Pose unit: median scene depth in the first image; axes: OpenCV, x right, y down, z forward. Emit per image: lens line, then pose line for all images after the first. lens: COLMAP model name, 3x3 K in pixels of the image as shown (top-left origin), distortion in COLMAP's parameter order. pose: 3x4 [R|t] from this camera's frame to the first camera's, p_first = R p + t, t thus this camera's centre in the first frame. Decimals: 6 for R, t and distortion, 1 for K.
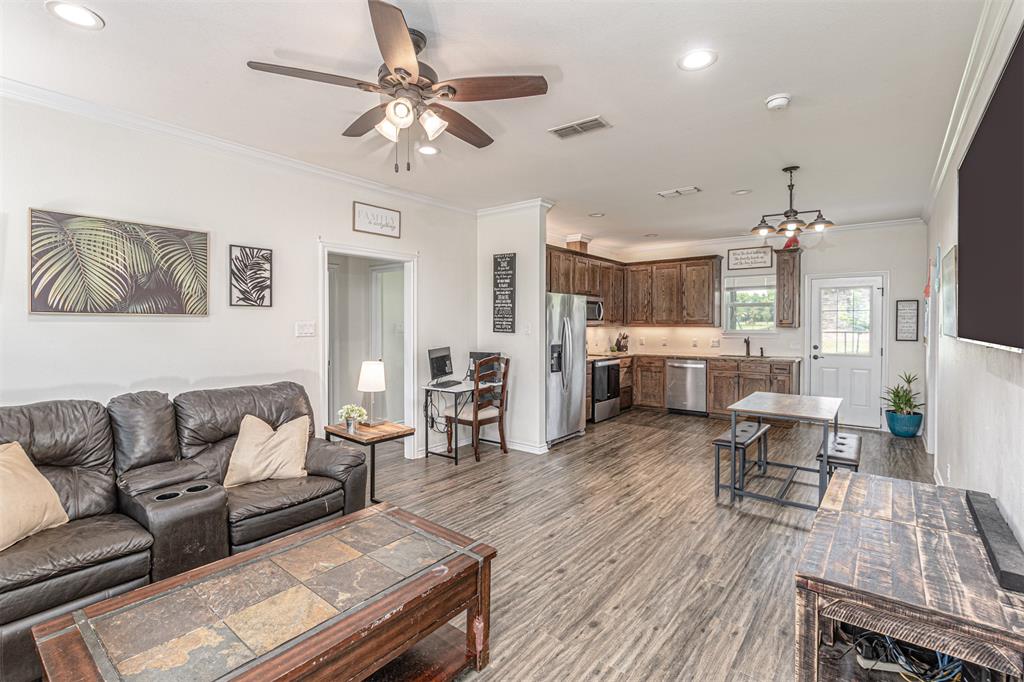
lens RADIAL K [[468.5, 0, 511.2], [0, 468.5, 332.1], [0, 0, 1]] dist [0.001009, -0.001393]
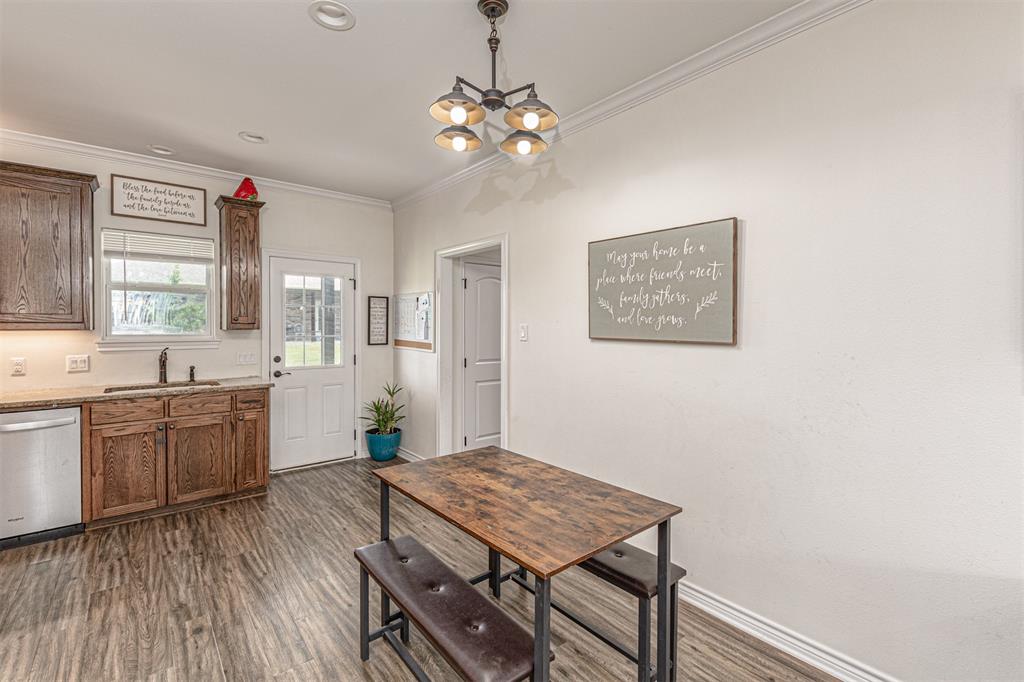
lens RADIAL K [[454.0, 0, 516.2], [0, 454.0, 329.9], [0, 0, 1]] dist [0.004119, -0.000493]
pose [[0.197955, -0.008072, 0.980178, 0.076448], [0.015526, 0.999866, 0.005099, -0.007133], [-0.980088, 0.014209, 0.198053, 0.499485]]
